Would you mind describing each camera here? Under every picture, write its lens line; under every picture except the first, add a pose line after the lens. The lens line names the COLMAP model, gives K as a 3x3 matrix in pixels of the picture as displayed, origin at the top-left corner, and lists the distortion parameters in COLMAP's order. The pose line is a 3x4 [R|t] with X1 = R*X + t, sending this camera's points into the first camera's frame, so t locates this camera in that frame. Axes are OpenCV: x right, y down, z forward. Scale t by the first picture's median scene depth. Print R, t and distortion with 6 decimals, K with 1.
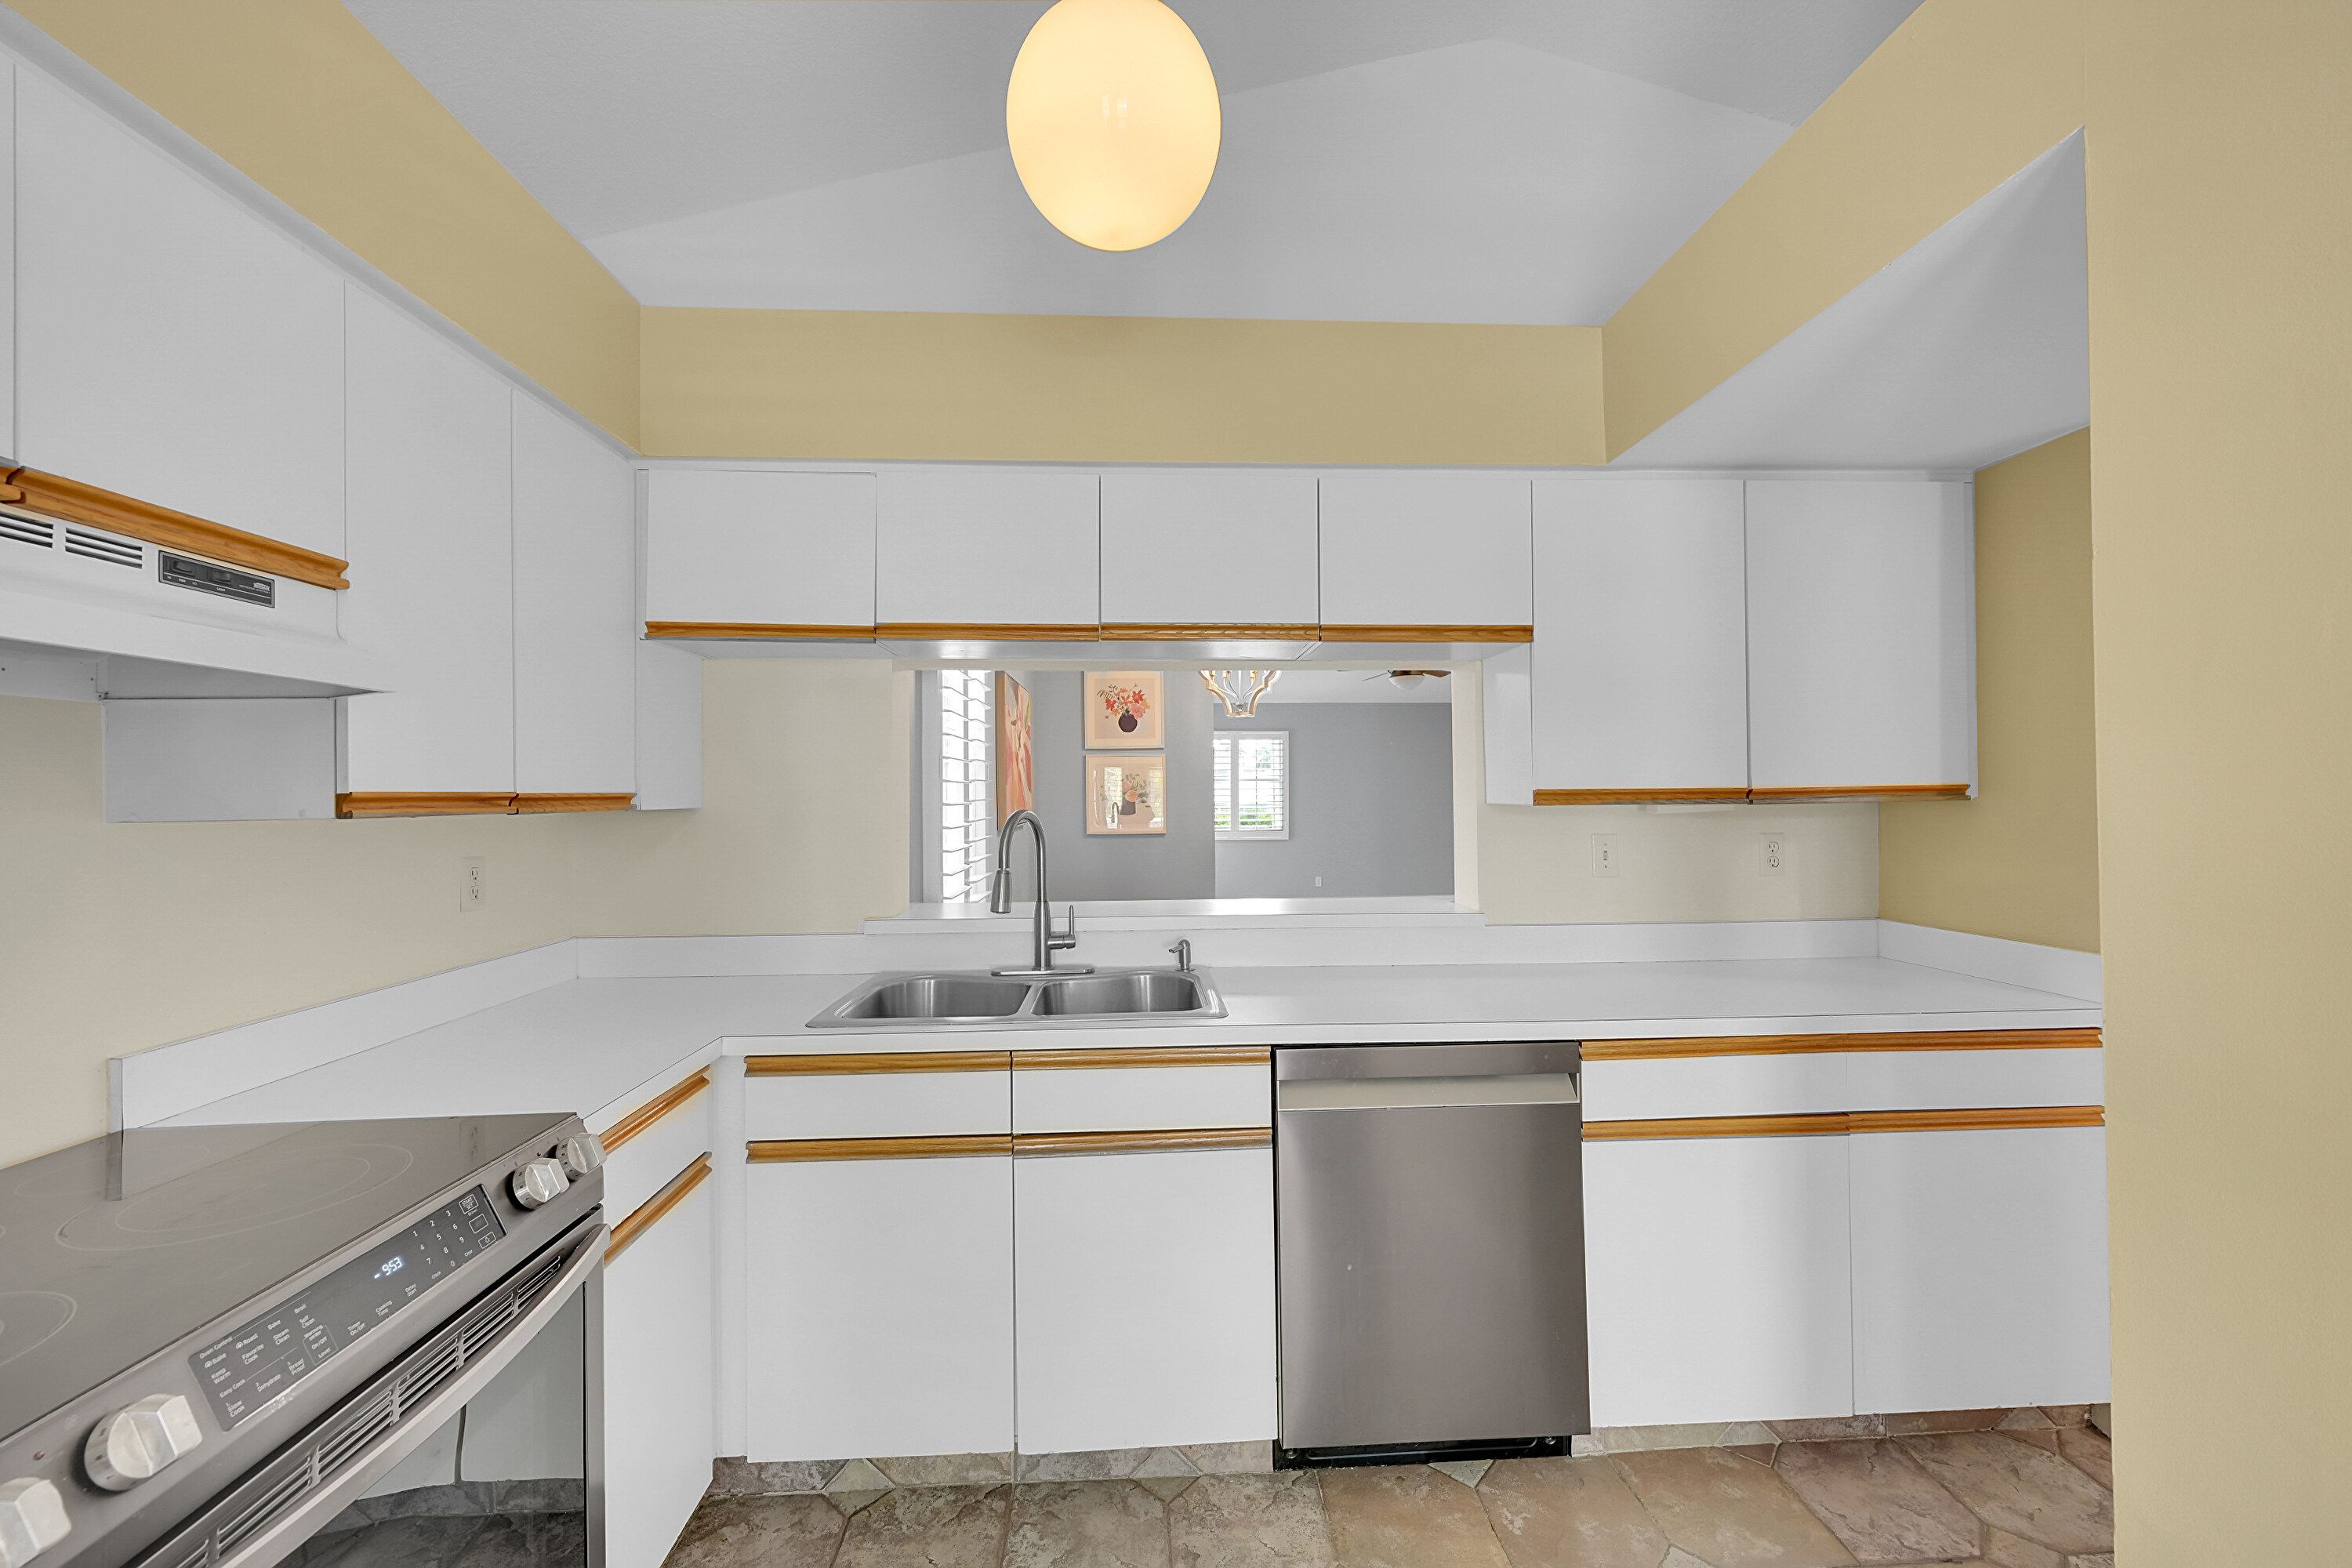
lens RADIAL K [[926.3, 0, 1180.3], [0, 926.3, 781.6], [0, 0, 1]] dist [-0.000714, 0.000132]
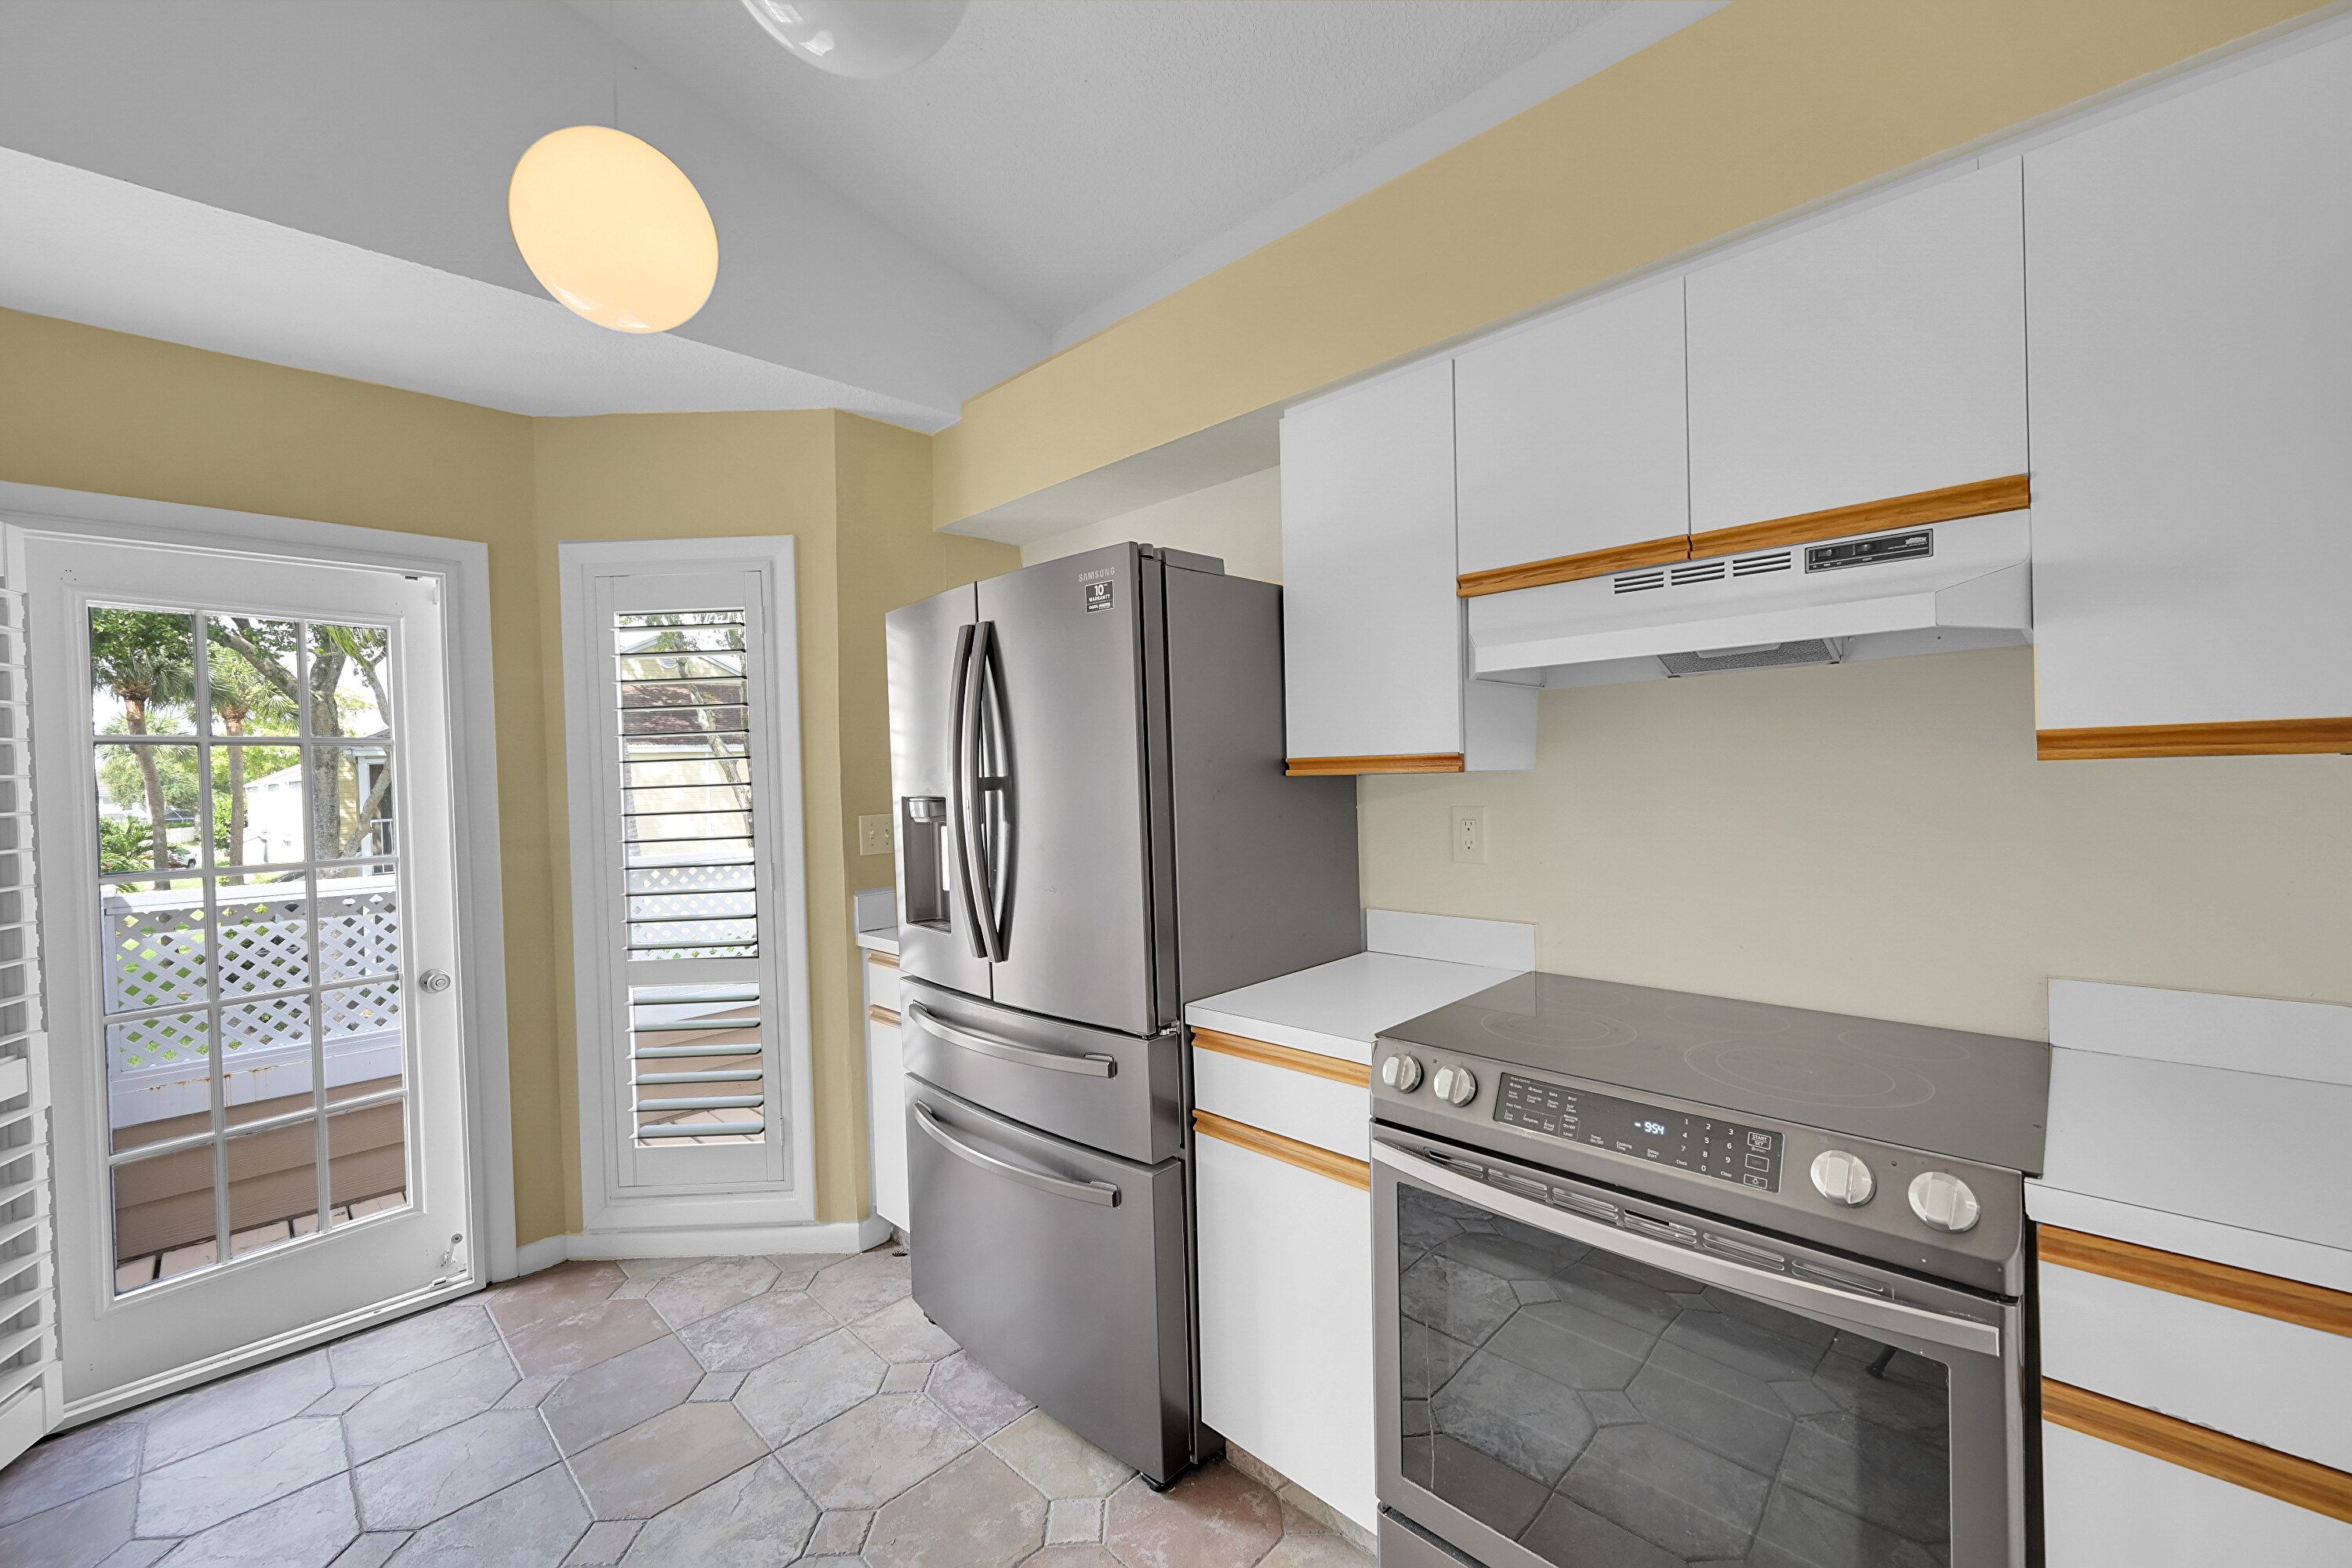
lens RADIAL K [[926.3, 0, 1178.7], [0, 926.3, 781.7], [0, 0, 1]] dist [-0.000714, 0.000132]
pose [[-0.737166, 0.038285, -0.674626, 0.225102], [0.046298, 0.998909, 0.006098, 0.012068], [0.674124, -0.026739, -0.738134, 0.773750]]
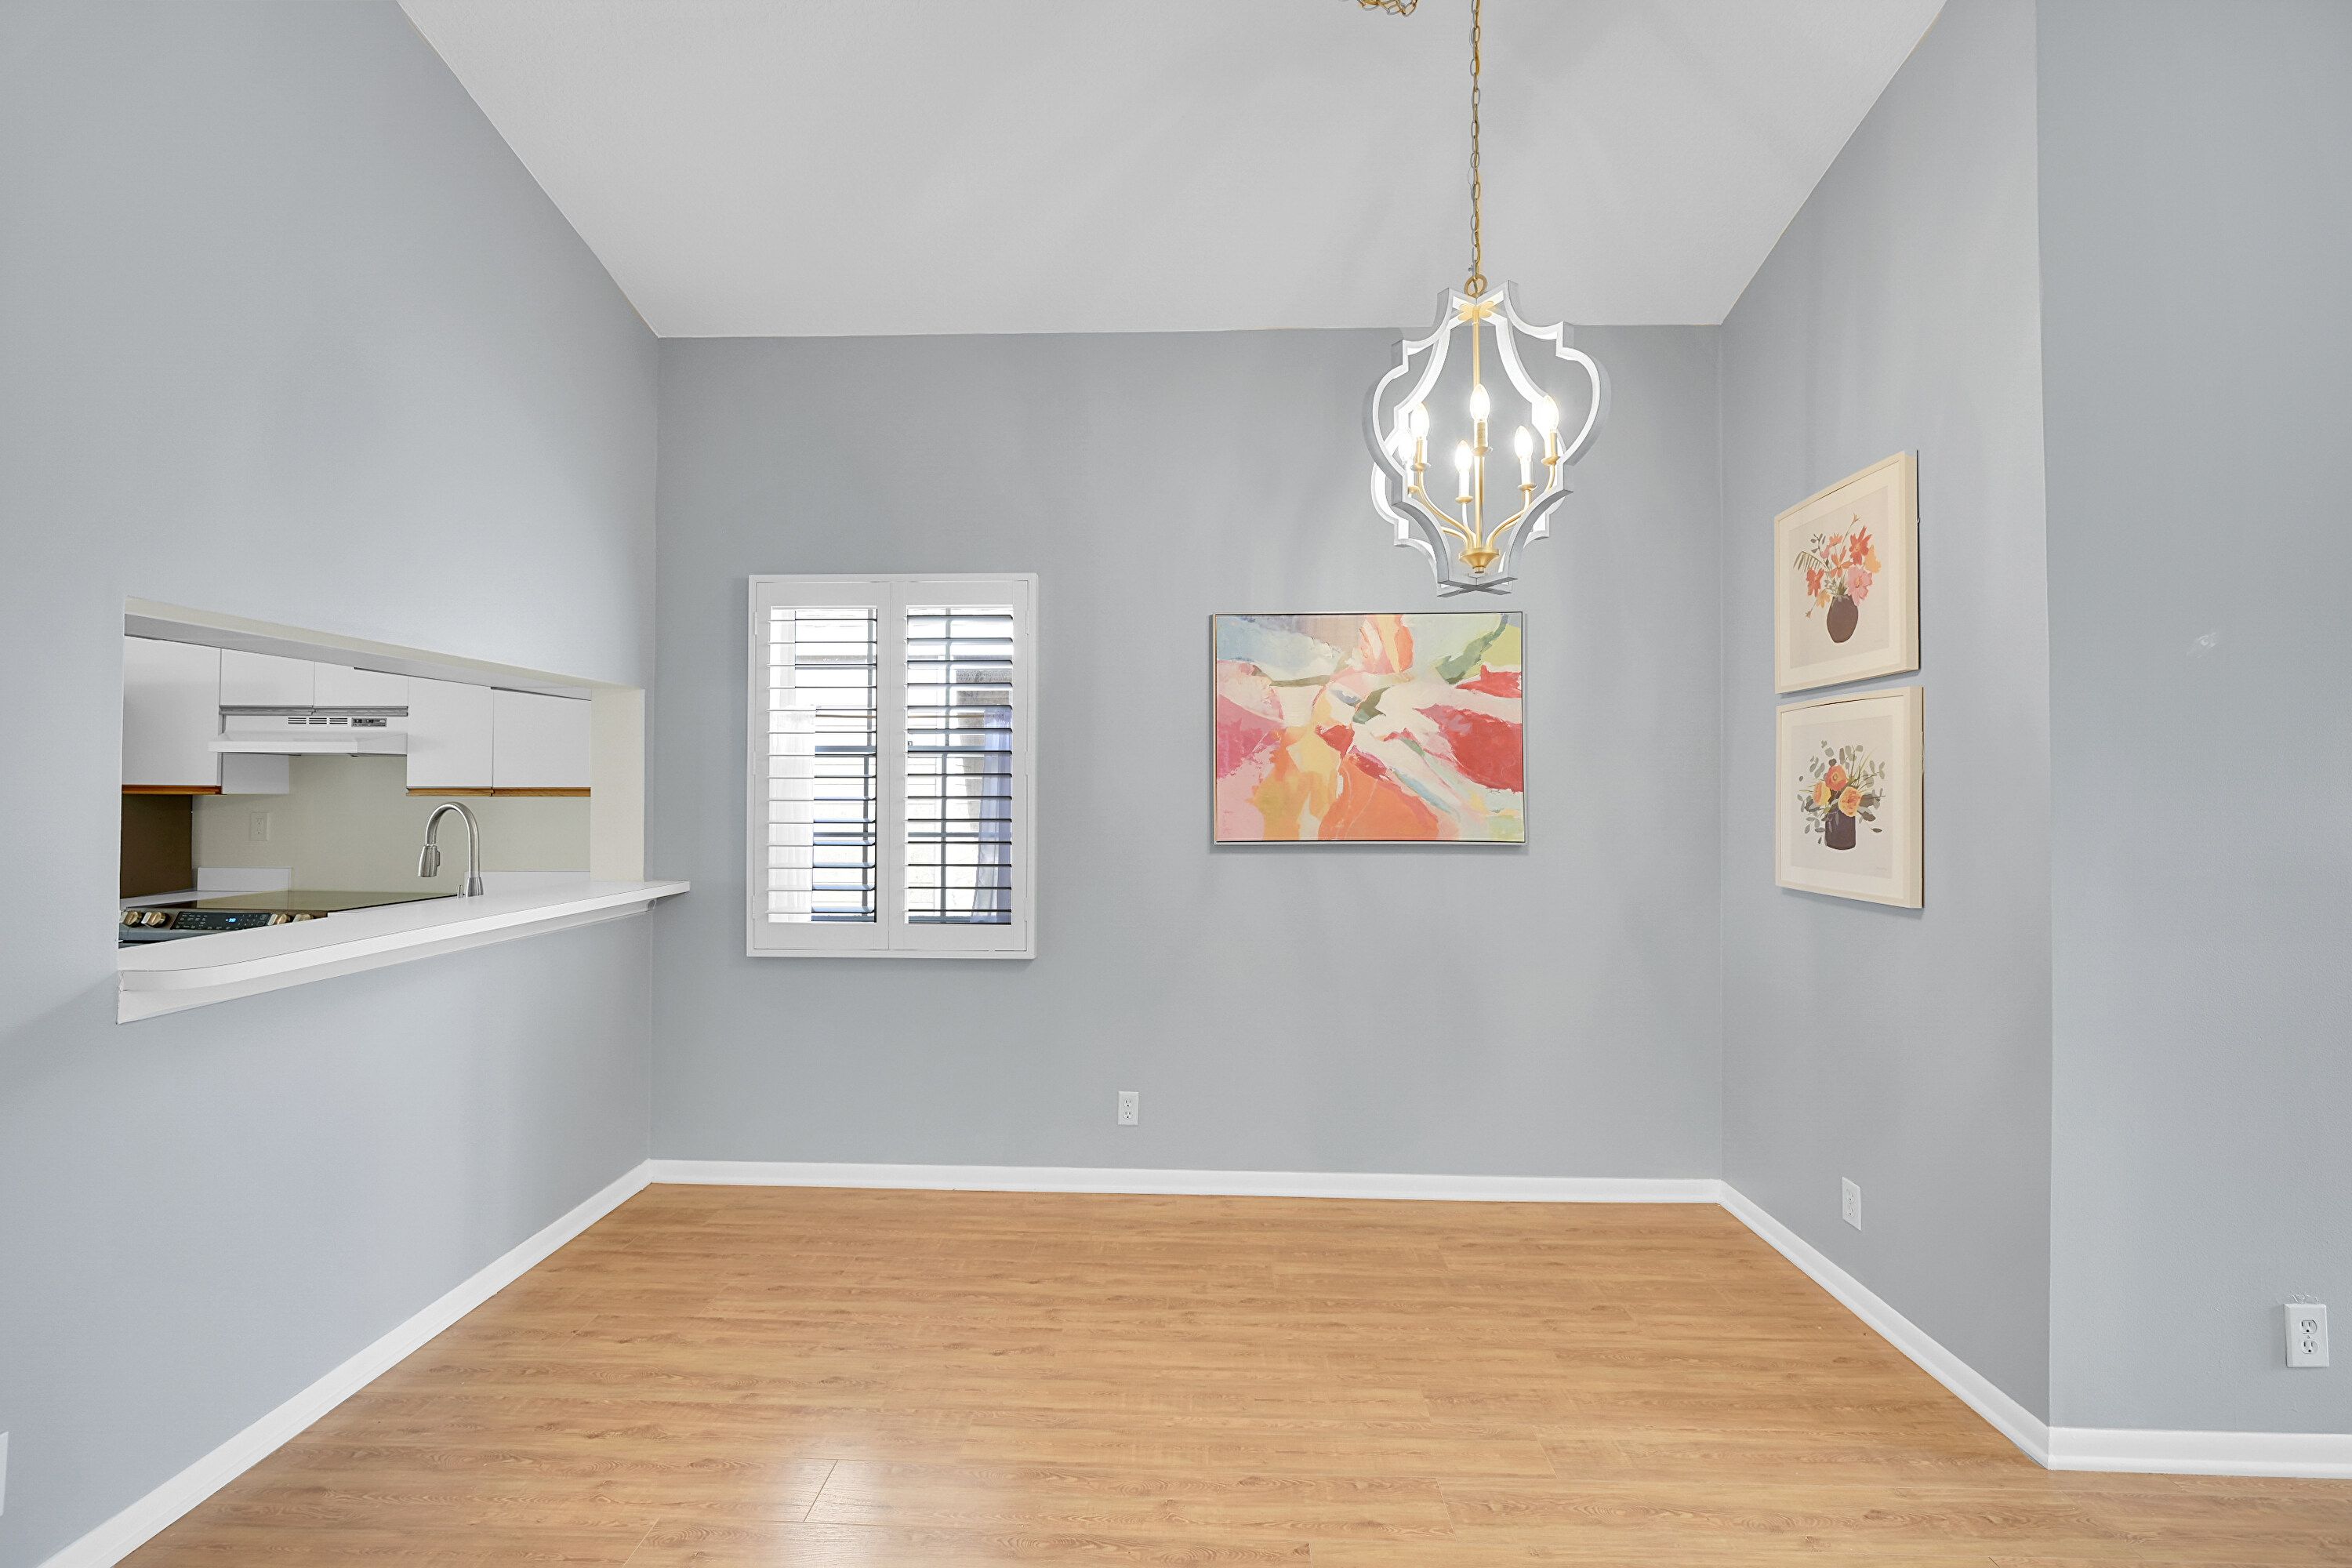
lens RADIAL K [[926.3, 0, 1180.8], [0, 926.3, 781.8], [0, 0, 1]] dist [-0.000714, 0.000132]
pose [[-0.083261, -0.000468, -0.996528, 1.240116], [0.009059, 0.999958, -0.001226, 0.015905], [0.996487, -0.009130, -0.083253, 2.555665]]
